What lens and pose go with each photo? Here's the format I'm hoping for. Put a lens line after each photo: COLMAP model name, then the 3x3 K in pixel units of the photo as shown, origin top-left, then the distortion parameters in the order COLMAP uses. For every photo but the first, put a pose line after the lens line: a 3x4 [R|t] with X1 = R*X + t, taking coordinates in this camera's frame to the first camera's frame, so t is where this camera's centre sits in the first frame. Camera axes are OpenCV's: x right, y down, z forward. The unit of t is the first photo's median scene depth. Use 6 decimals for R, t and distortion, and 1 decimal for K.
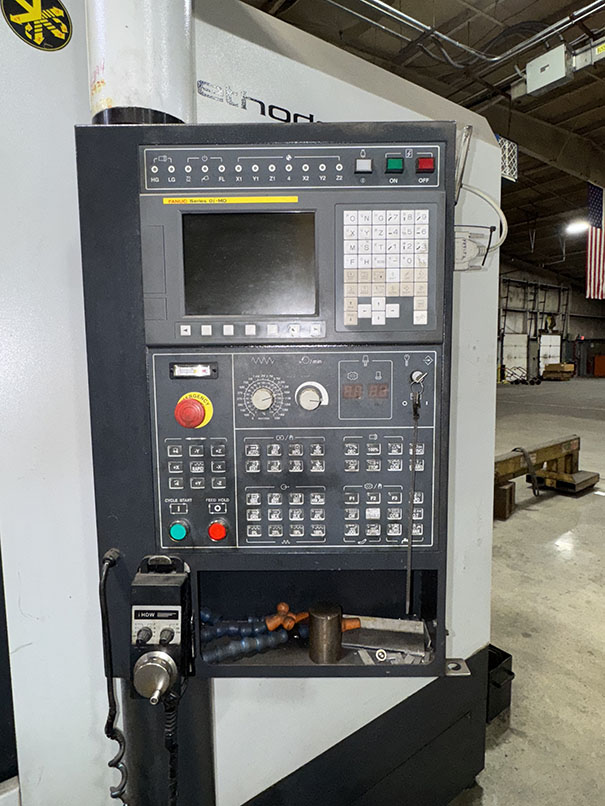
lens RADIAL K [[472.8, 0, 302.5], [0, 472.8, 403.0], [0, 0, 1]] dist [-0.001921, 0.000409]
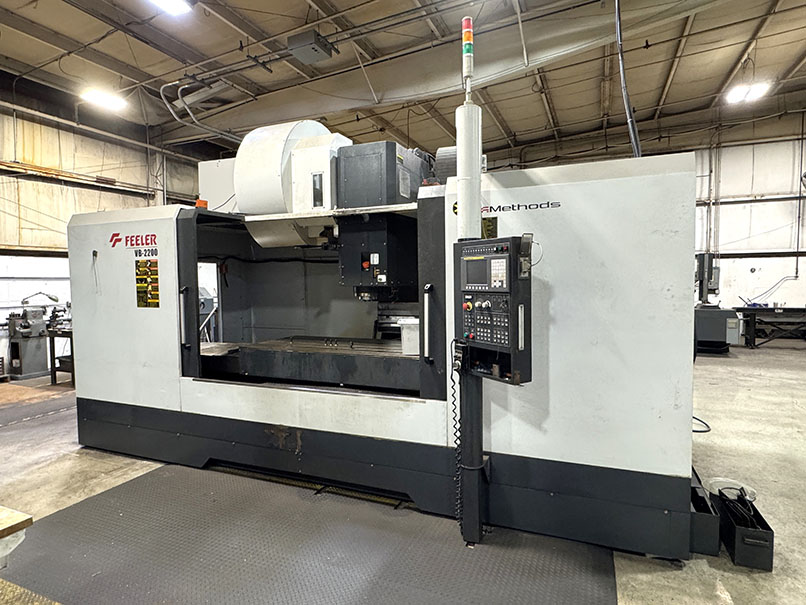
lens RADIAL K [[472.8, 0, 403.0], [0, 472.8, 302.5], [0, 0, 1]] dist [-0.001921, 0.000409]
pose [[0.513791, 0.053608, -0.856239, 0.081213], [-0.084629, 0.996345, 0.011597, -0.000424], [0.853731, 0.066504, 0.516450, -0.044445]]
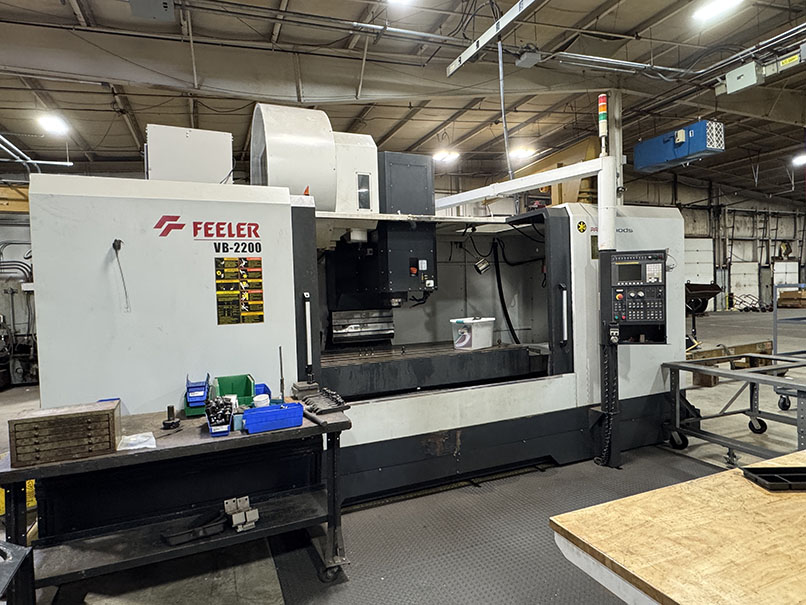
lens RADIAL K [[472.8, 0, 403.0], [0, 472.8, 302.5], [0, 0, 1]] dist [-0.001921, 0.000409]
pose [[0.975610, -0.008268, -0.219357, -0.042158], [-0.006720, 0.997697, -0.067496, 0.013453], [0.219410, 0.067323, 0.973307, -0.143810]]
